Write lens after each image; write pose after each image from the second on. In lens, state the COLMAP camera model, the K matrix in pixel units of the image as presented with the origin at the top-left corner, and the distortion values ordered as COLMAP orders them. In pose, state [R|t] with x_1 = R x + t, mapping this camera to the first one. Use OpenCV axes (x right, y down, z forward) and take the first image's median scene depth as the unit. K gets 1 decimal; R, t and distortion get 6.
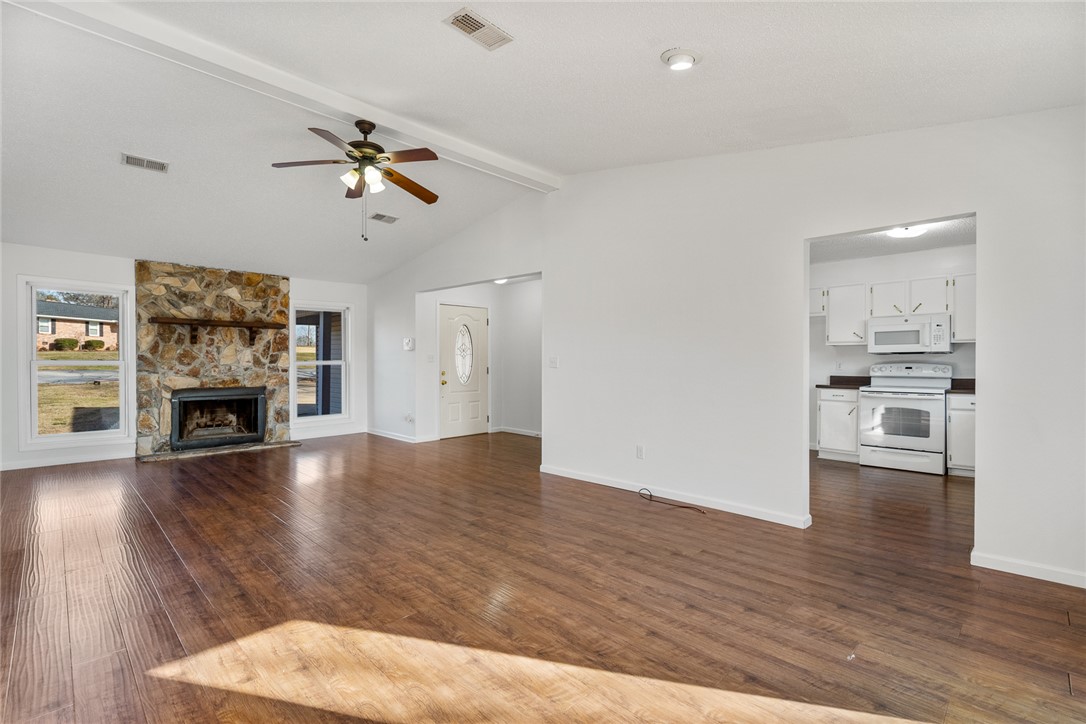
lens RADIAL K [[500.3, 0, 544.2], [0, 500.3, 371.2], [0, 0, 1]] dist [-0.000051, 0.000066]
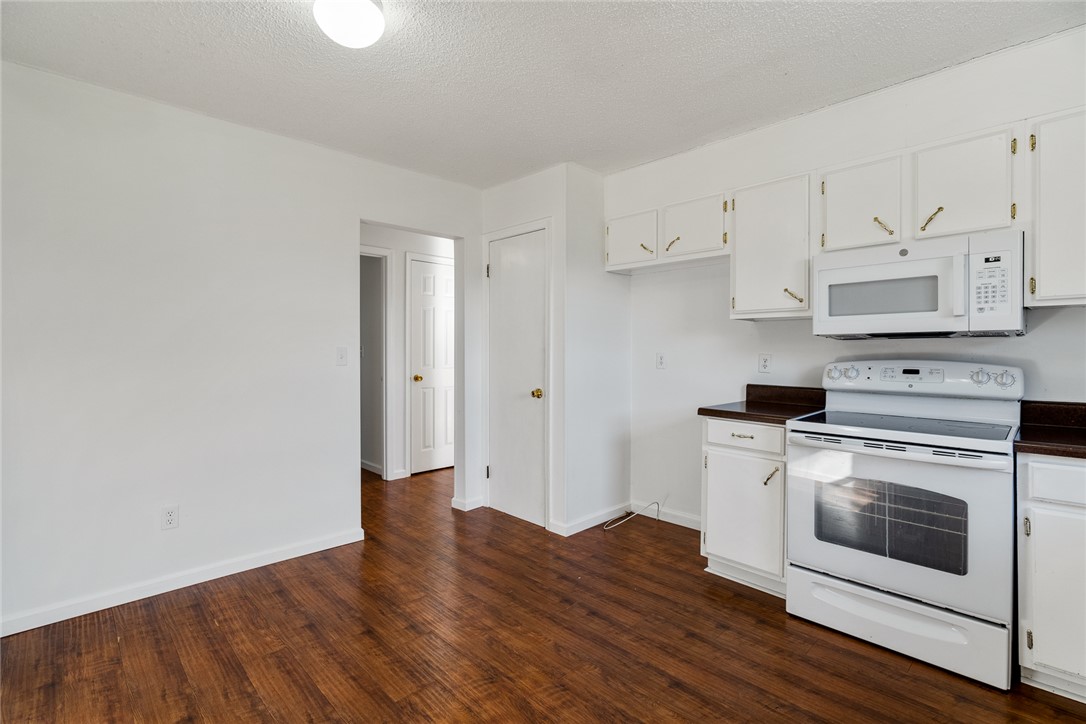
lens RADIAL K [[505.2, 0, 543.0], [0, 505.2, 362.0], [0, 0, 1]] dist [0.000025, -0.000050]
pose [[0.999866, -0.001175, -0.016352, 0.457810], [0.001249, 0.999989, 0.004493, -0.017755], [0.016346, -0.004513, 0.999856, 0.613047]]
